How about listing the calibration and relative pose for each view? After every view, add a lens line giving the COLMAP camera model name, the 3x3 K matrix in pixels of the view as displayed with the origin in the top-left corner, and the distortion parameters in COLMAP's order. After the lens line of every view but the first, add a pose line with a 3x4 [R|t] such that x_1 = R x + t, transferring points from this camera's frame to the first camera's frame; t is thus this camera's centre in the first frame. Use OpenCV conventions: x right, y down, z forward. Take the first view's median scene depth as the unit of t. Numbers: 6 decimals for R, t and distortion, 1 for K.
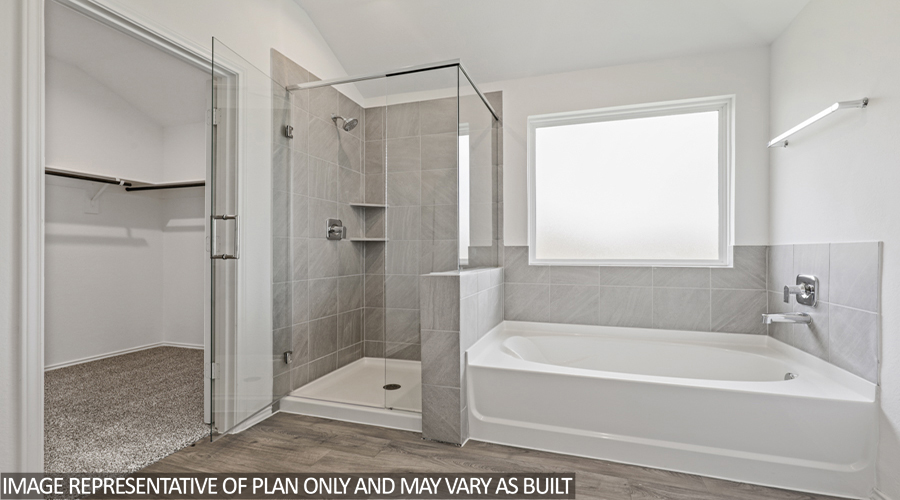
lens RADIAL K [[404.8, 0, 450.0], [0, 404.8, 250.0], [0, 0, 1]] dist [0.000462, -0.000136]
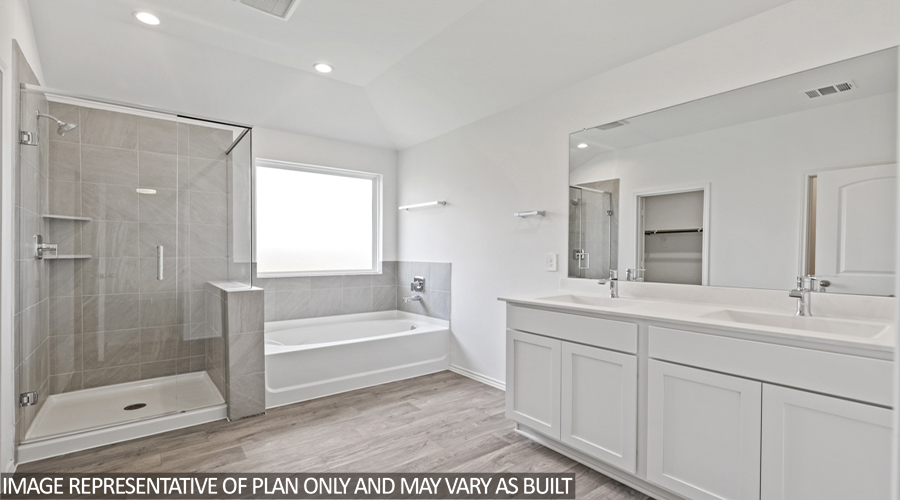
lens RADIAL K [[404.8, 0, 450.0], [0, 404.8, 250.0], [0, 0, 1]] dist [0.000462, -0.000136]
pose [[0.556022, 0.006575, 0.831141, -0.672720], [-0.007119, 0.999970, -0.003148, -0.062971], [-0.831137, -0.004167, 0.556052, -0.249546]]
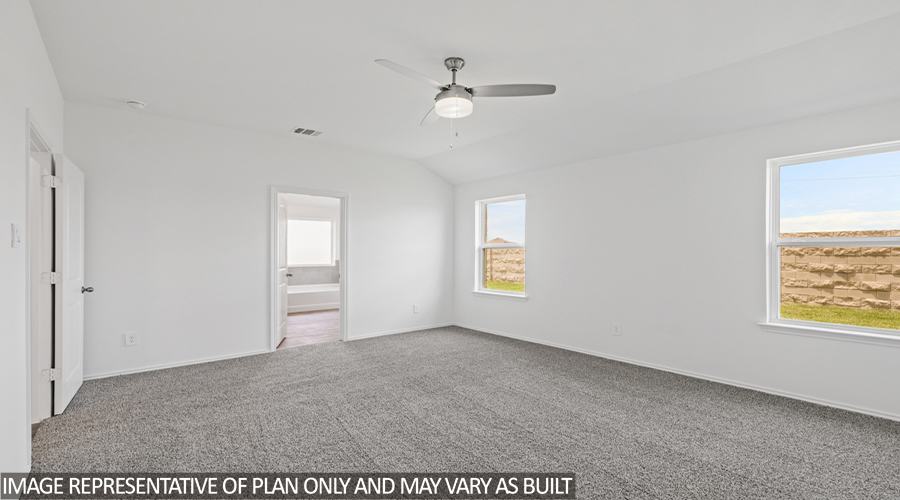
lens RADIAL K [[404.8, 0, 450.0], [0, 404.8, 250.0], [0, 0, 1]] dist [0.000462, -0.000136]
pose [[0.549515, 0.000243, 0.835484, -2.114215], [-0.000269, 1.000000, -0.000113, -0.117514], [-0.835484, -0.000162, 0.549515, -2.232581]]
